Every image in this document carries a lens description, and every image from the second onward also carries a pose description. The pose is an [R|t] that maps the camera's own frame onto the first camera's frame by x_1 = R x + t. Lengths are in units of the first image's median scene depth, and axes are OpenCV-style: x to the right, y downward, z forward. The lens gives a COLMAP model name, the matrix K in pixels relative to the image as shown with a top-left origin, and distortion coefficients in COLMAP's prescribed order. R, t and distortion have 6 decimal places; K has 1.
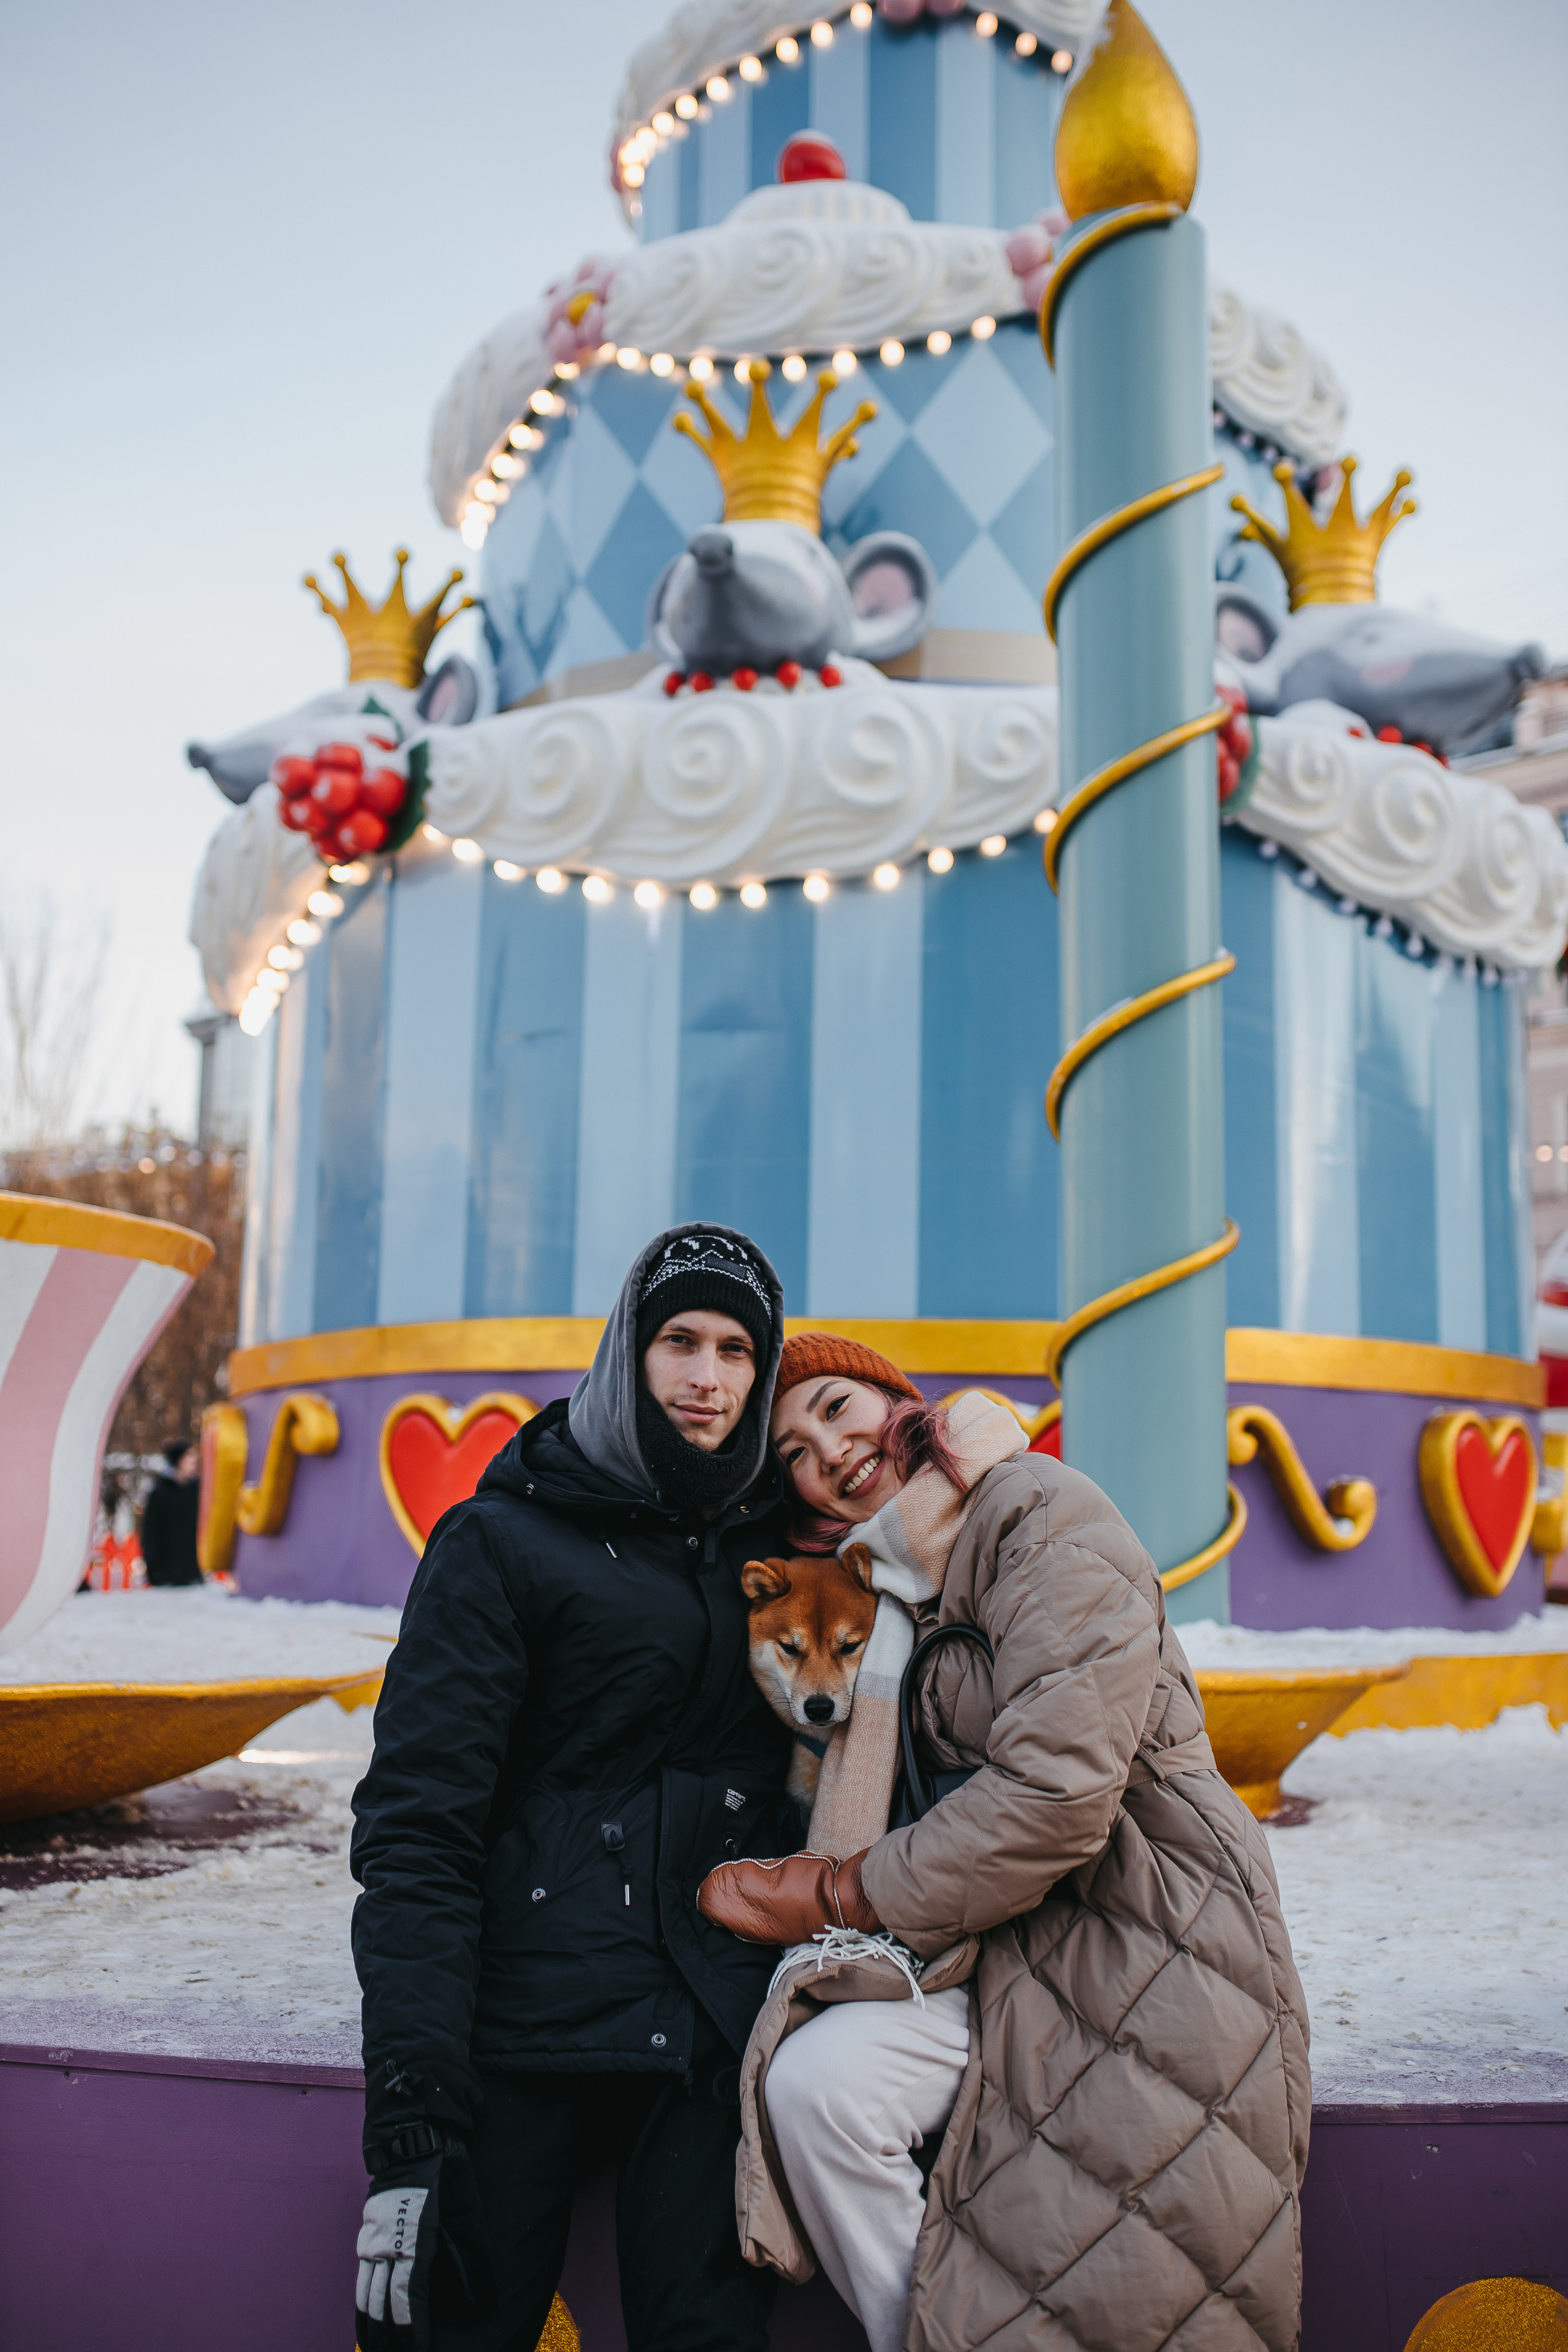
lens RADIAL K [[2258.4, 0, 784.0], [0, 2258.4, 1176.0], [0, 0, 1]] dist [-0.078171, 0.129724]
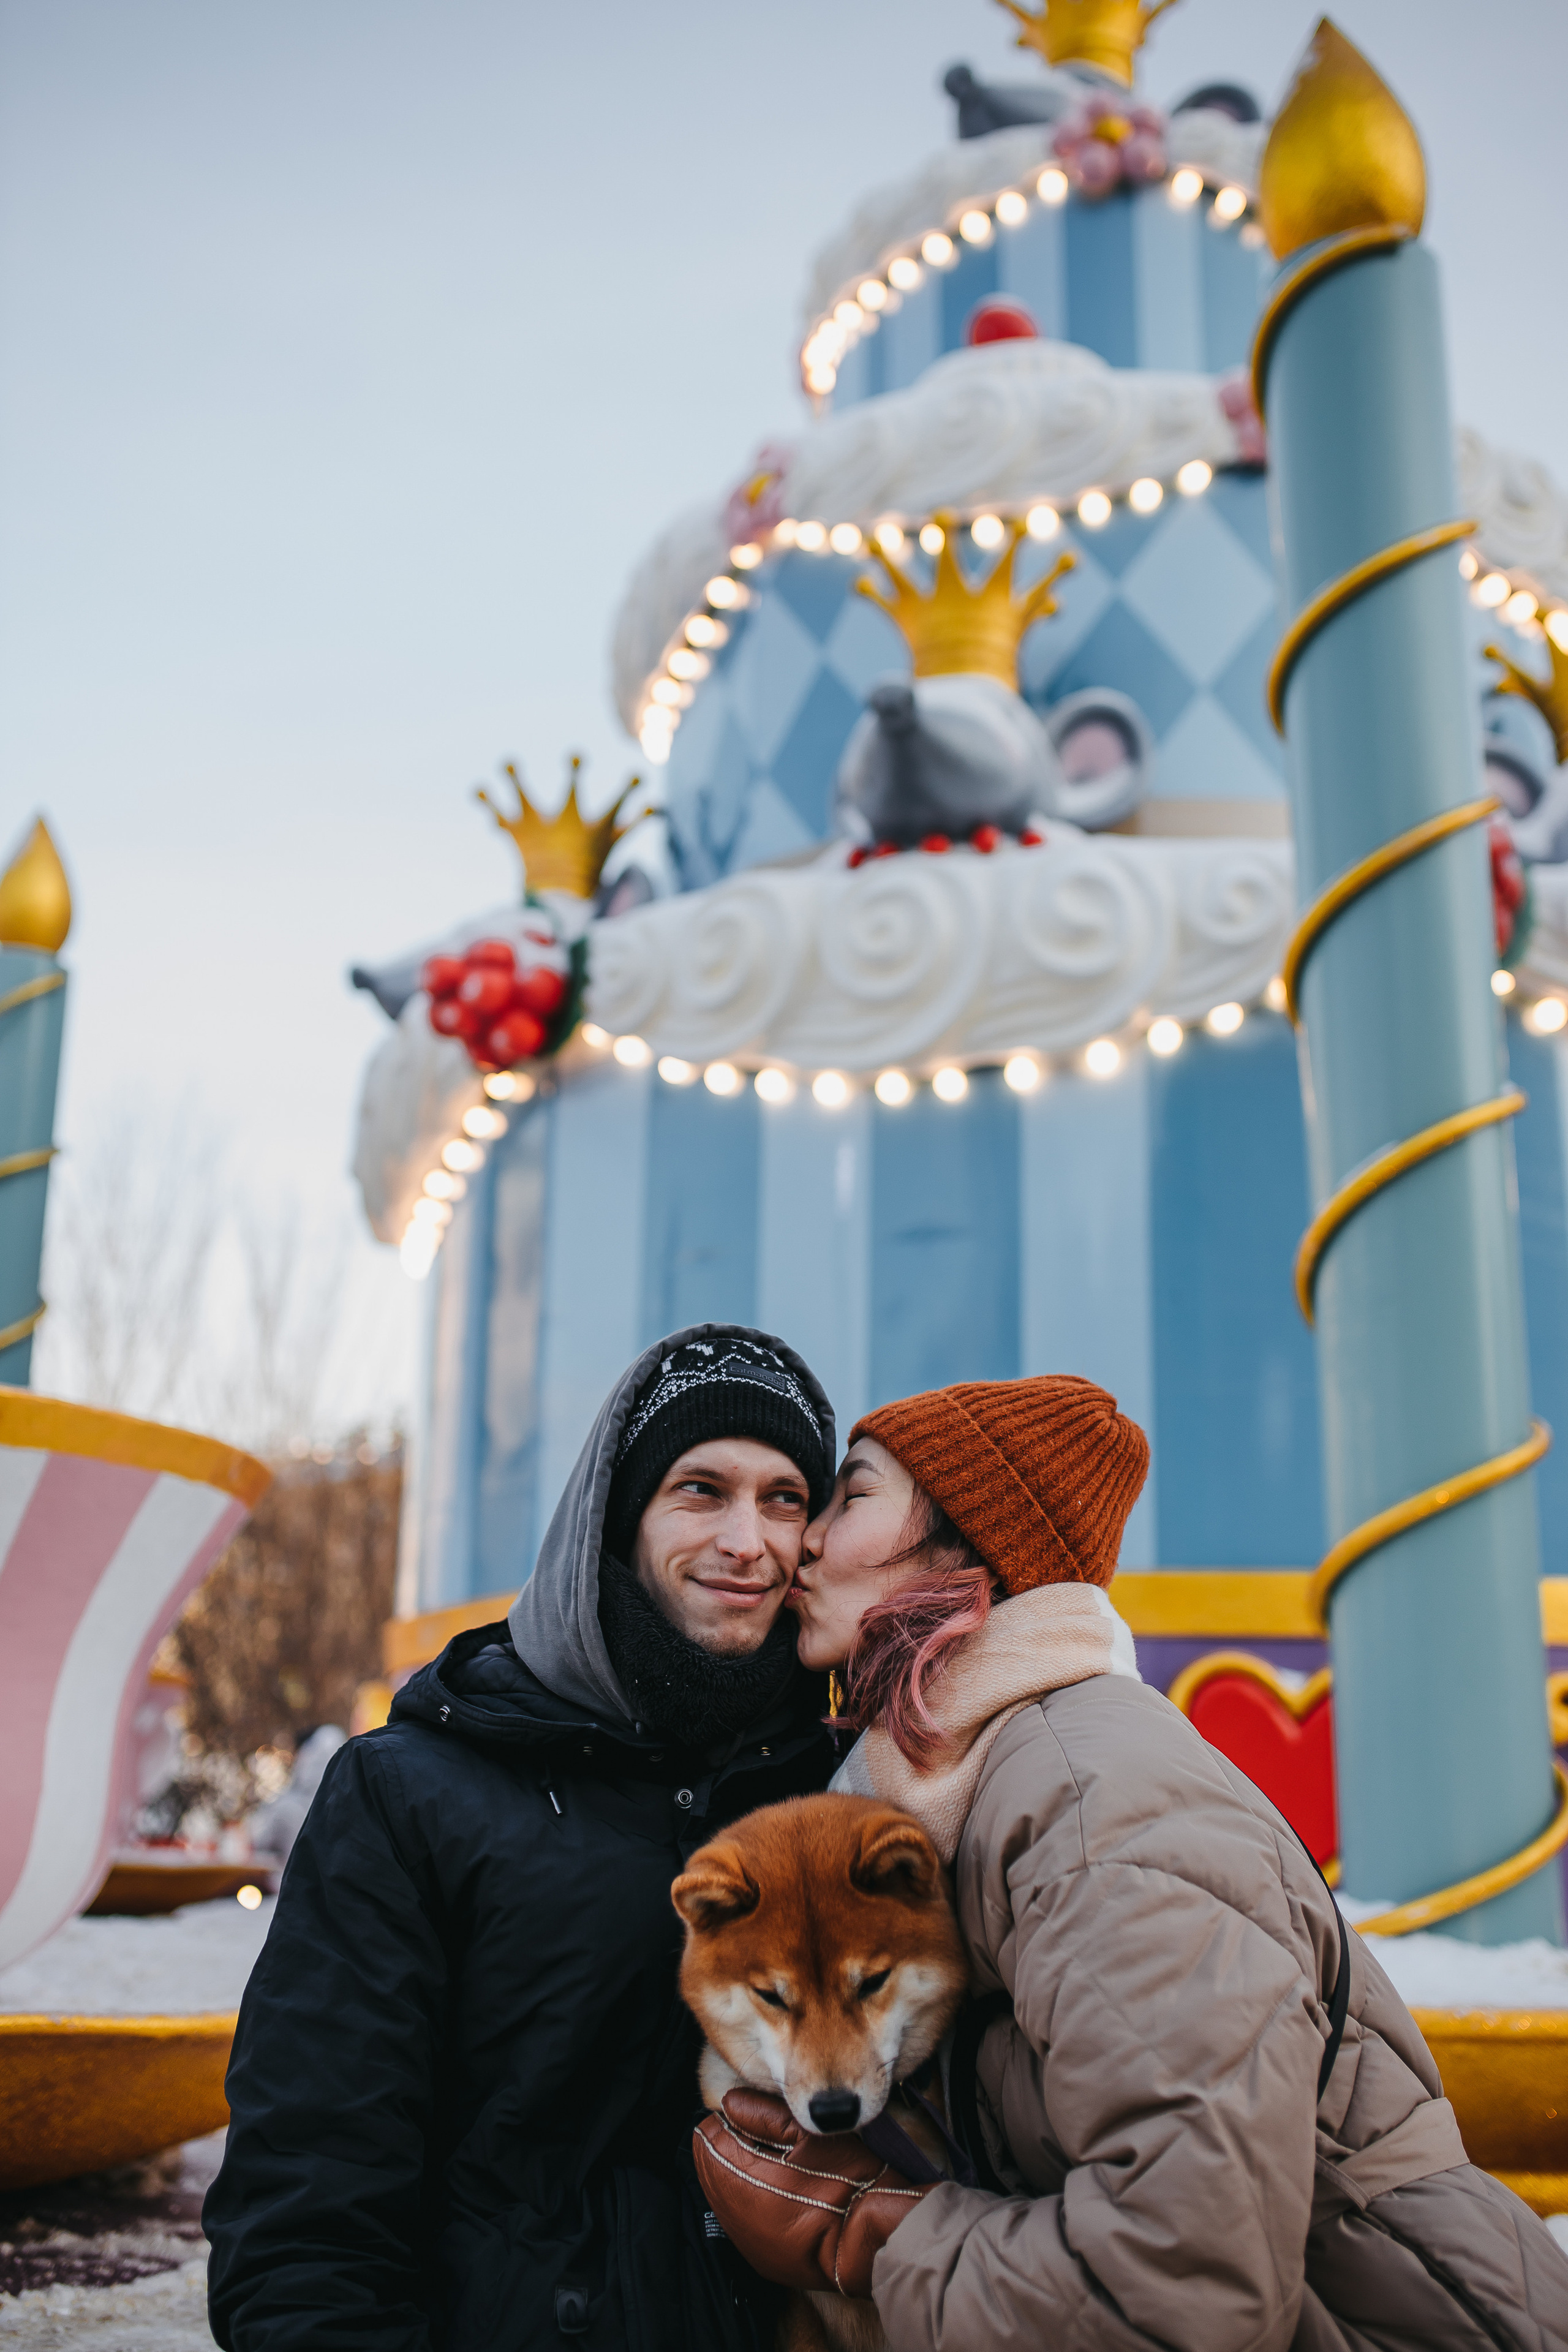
lens RADIAL K [[2304.8, 0, 773.2], [0, 2304.8, 1174.7], [0, 0, 1]] dist [-0.083441, 0.128945]
pose [[0.993213, -0.028862, -0.112671, 0.017284], [0.014188, 0.991552, -0.128931, 0.023241], [0.115441, 0.126458, 0.985232, 0.115057]]
